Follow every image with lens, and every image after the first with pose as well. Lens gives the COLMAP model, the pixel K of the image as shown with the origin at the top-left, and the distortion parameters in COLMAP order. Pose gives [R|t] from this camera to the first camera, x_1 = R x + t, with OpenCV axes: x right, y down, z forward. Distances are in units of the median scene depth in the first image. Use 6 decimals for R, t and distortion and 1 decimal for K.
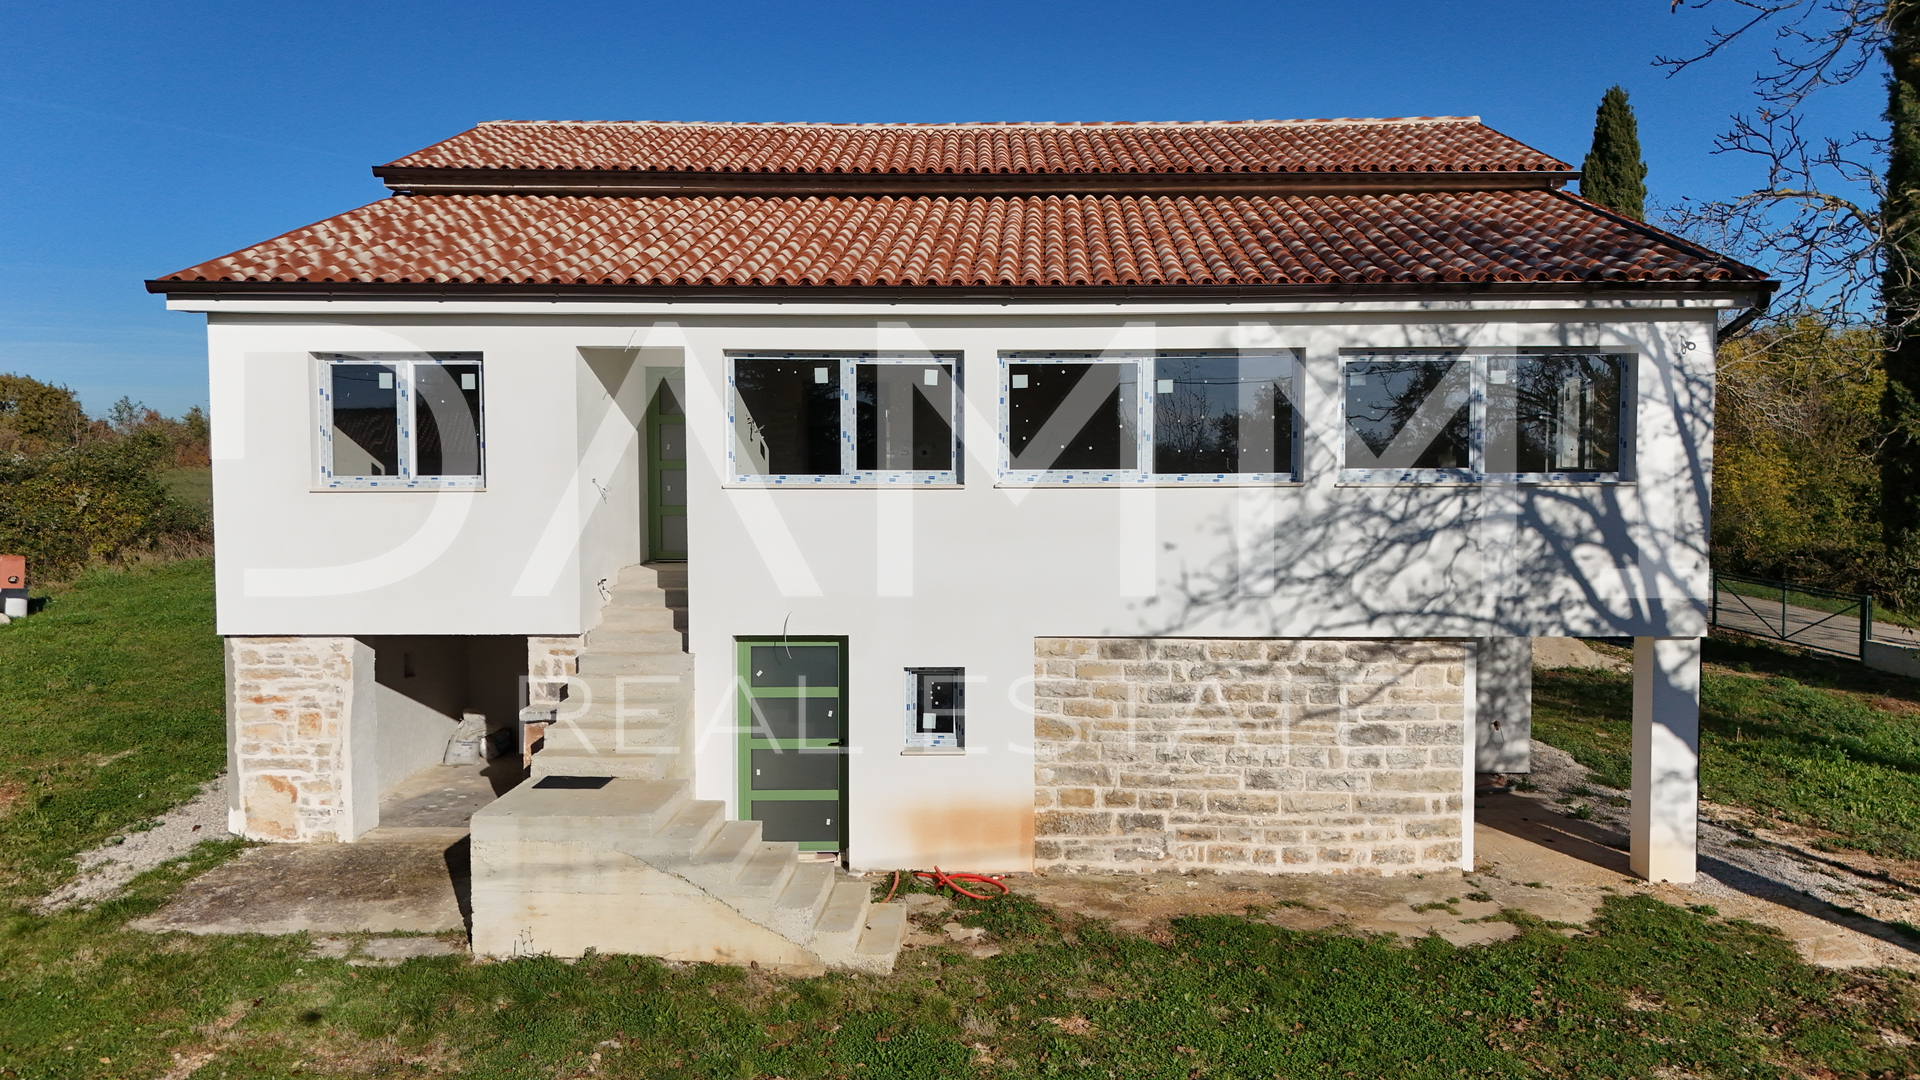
lens RADIAL K [[1410.0, 0, 957.2], [0, 1410.0, 567.2], [0, 0, 1]] dist [0.068690, -0.058945]
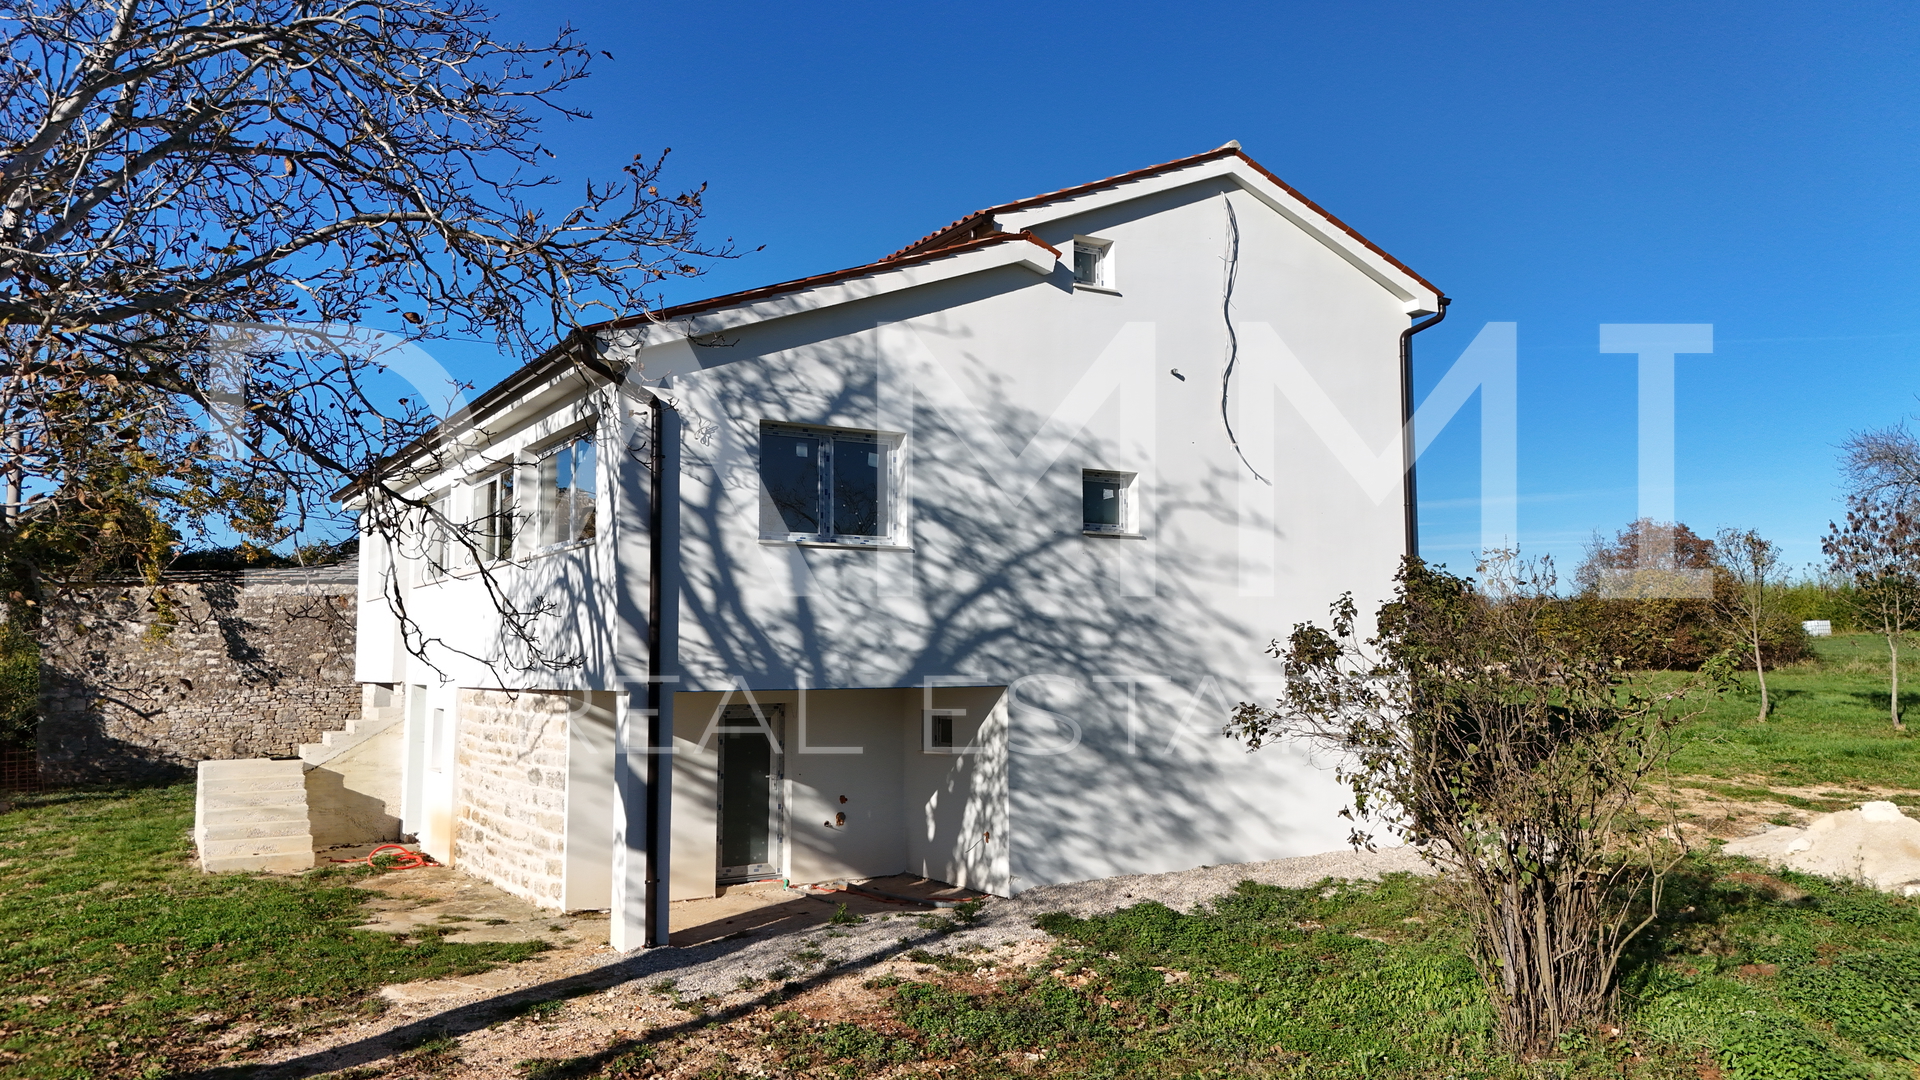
lens RADIAL K [[1410.0, 0, 957.2], [0, 1410.0, 567.2], [0, 0, 1]] dist [0.068690, -0.058945]
pose [[0.547065, -0.056247, -0.835198, 1.430722], [-0.058481, 0.992734, -0.105162, 0.050382], [0.835045, 0.106374, 0.539801, 0.649285]]
